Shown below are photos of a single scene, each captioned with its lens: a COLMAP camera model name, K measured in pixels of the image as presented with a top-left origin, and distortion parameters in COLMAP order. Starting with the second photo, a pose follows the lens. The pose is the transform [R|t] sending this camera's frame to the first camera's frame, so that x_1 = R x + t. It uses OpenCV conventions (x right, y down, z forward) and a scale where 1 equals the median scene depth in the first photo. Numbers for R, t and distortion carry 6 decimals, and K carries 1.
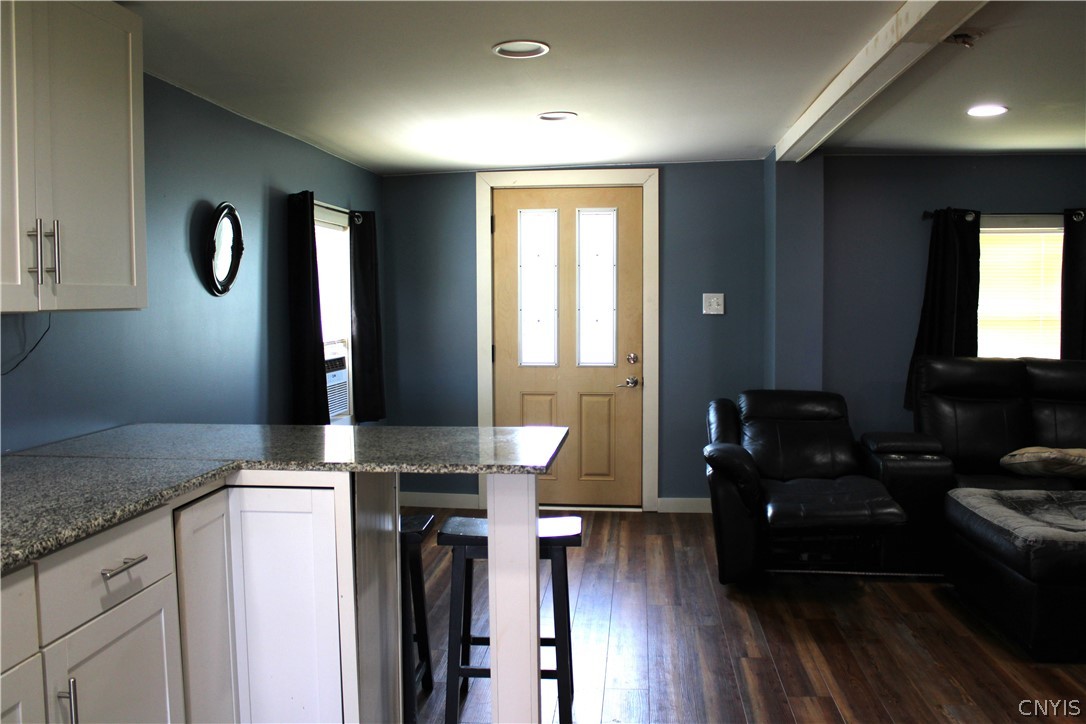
lens RADIAL K [[942.5, 0, 543.0], [0, 942.5, 362.0], [0, 0, 1]] dist [-0.166561, 0.167595]
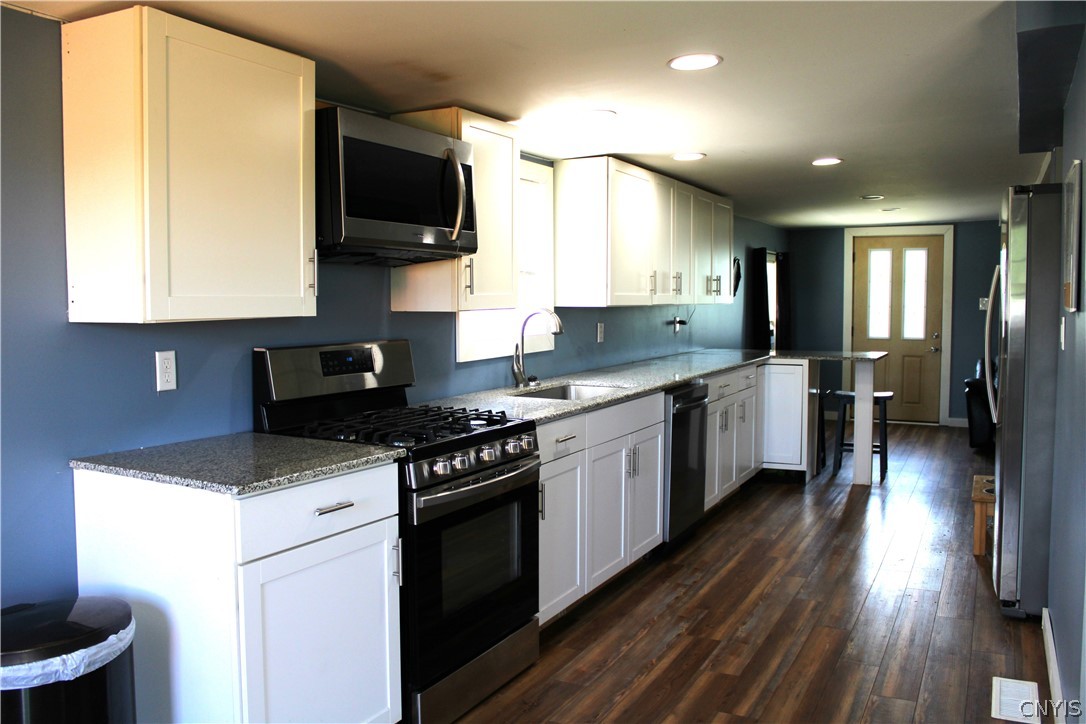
lens RADIAL K [[916.0, 0, 541.0], [0, 916.0, 365.6], [0, 0, 1]] dist [-0.173426, 0.176111]
pose [[0.931119, 0.028127, -0.363630, 0.020378], [-0.024786, 0.999597, 0.013852, 0.053837], [0.363873, -0.003885, 0.931441, -0.906570]]
